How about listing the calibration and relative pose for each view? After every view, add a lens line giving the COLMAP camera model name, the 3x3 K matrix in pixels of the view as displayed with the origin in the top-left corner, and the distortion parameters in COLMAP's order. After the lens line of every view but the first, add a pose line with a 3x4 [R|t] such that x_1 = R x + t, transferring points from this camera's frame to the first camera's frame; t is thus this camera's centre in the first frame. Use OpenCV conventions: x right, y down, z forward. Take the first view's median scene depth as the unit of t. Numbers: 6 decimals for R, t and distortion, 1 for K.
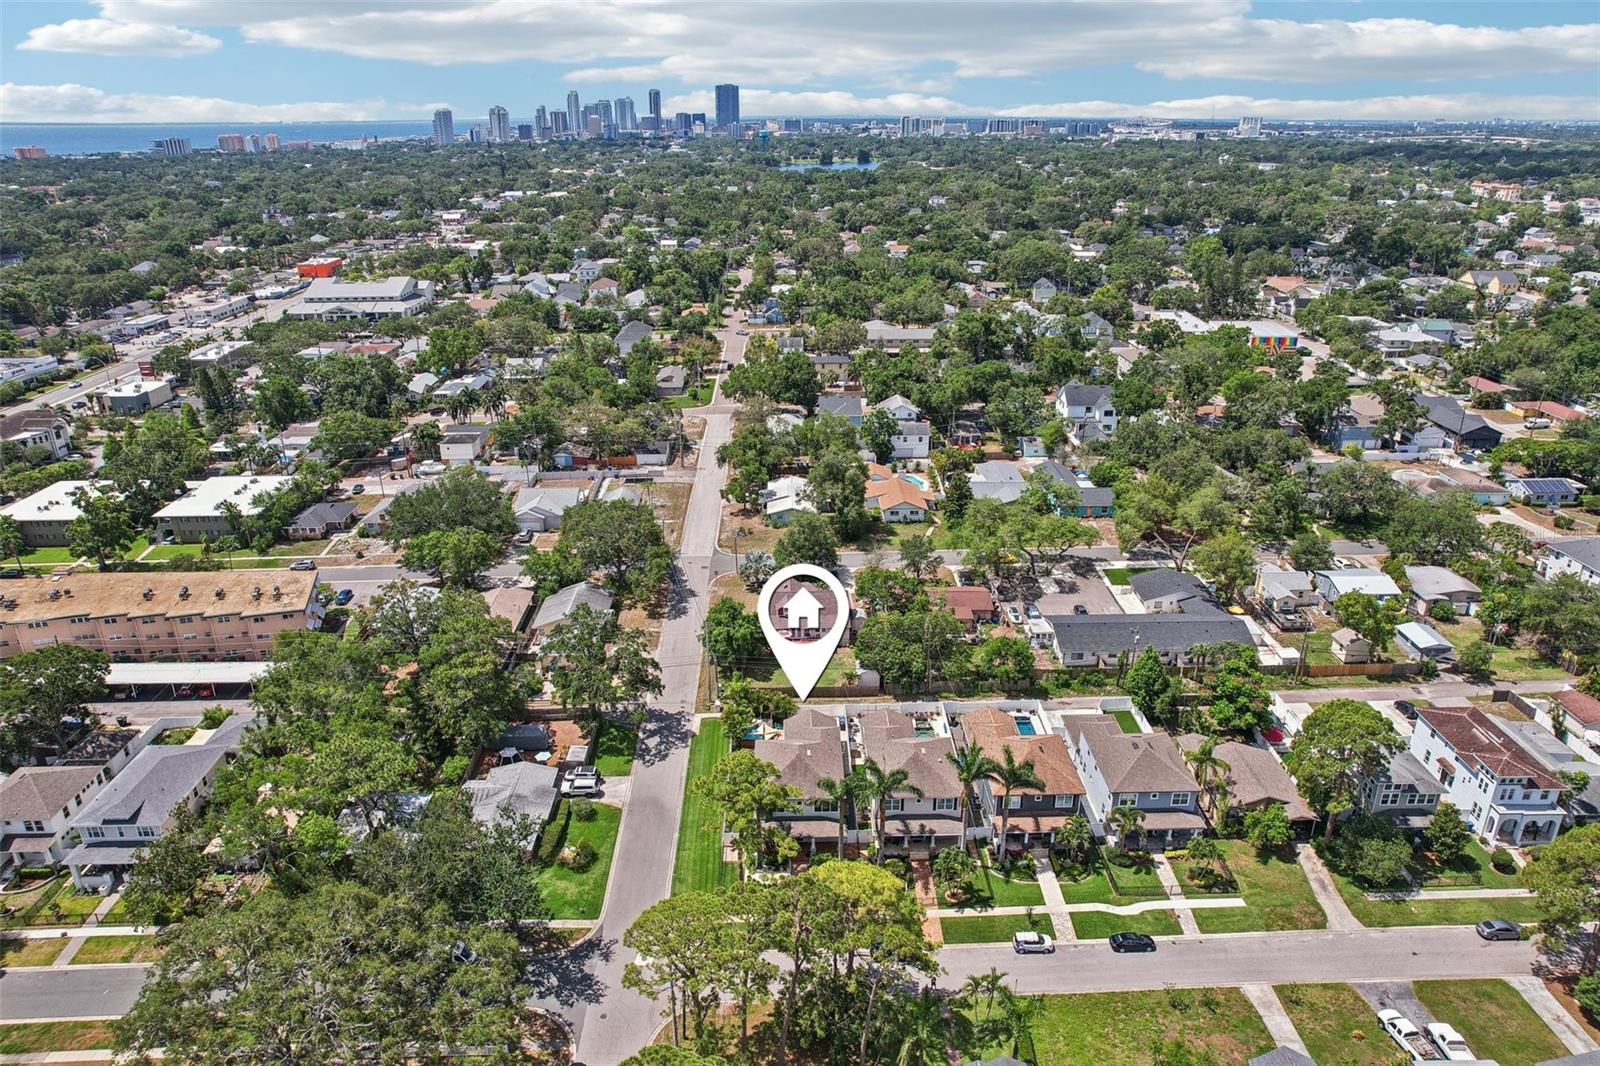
lens RADIAL K [[1080.6, 0, 808.9], [0, 1080.6, 520.2], [0, 0, 1]] dist [-0.058531, 0.045424]
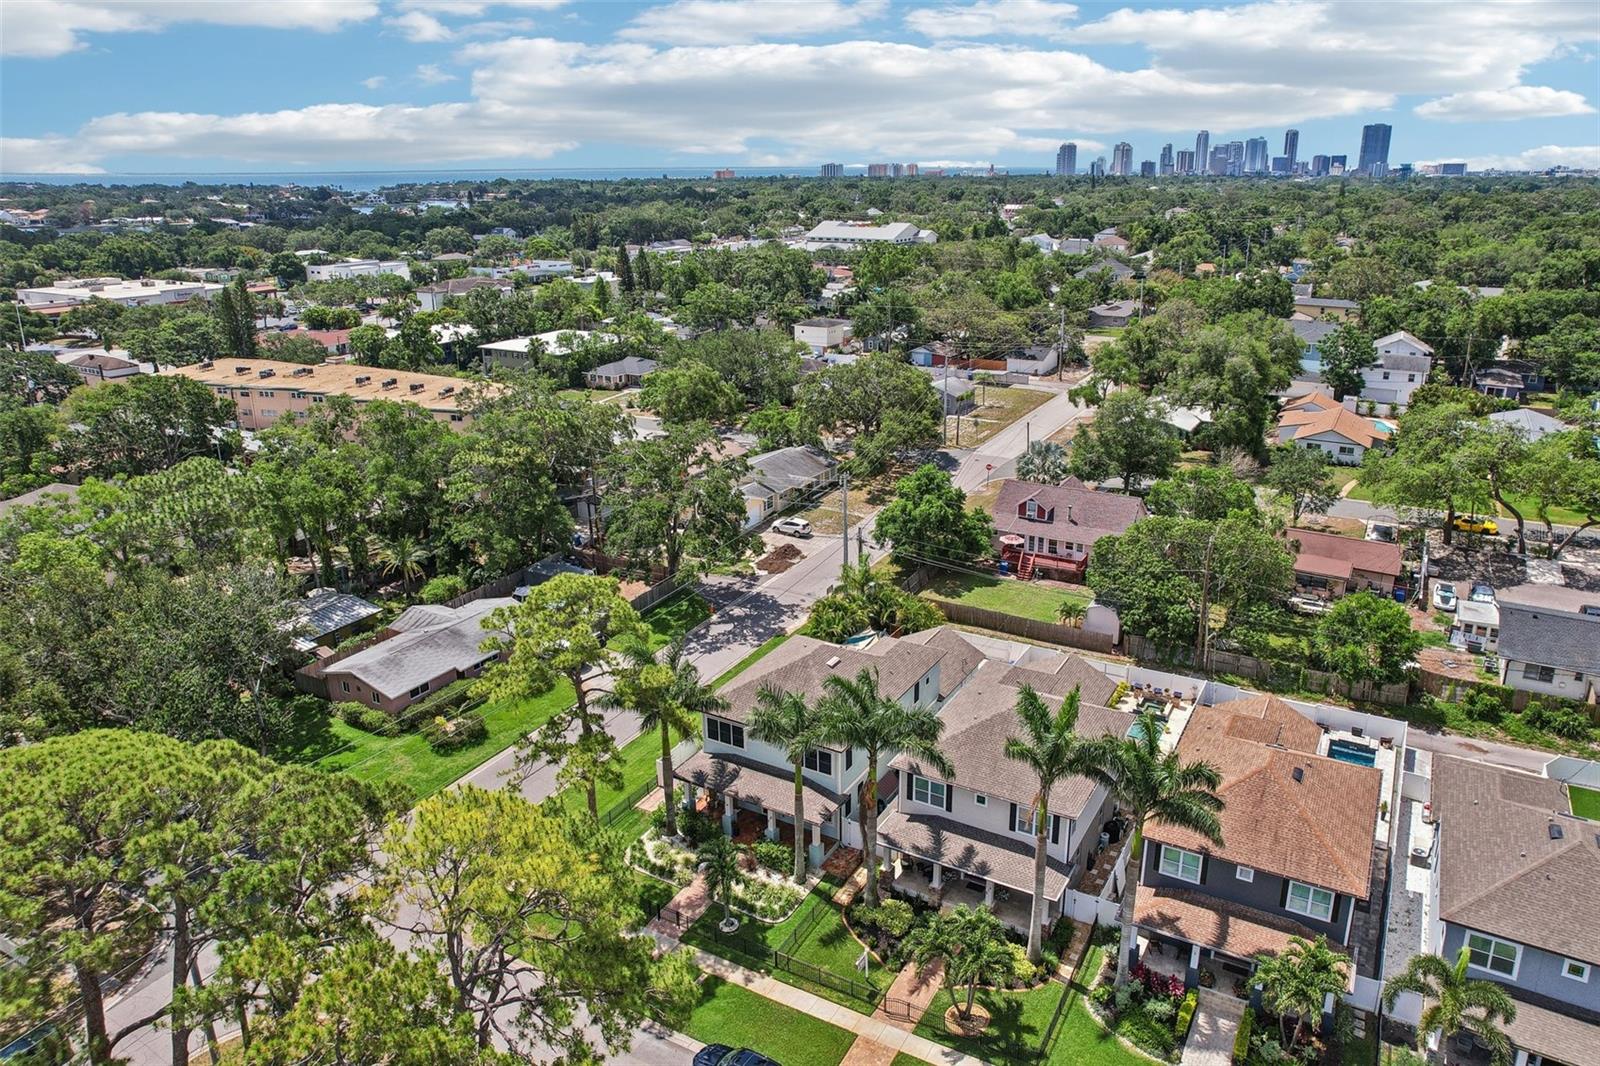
lens RADIAL K [[1080.6, 0, 832.9], [0, 1080.6, 484.8], [0, 0, 1]] dist [-0.058531, 0.045424]
pose [[0.863180, 0.145272, -0.483546, 0.140159], [-0.179240, 0.983501, -0.024488, 0.080740], [0.472010, 0.107808, 0.874976, 0.295510]]
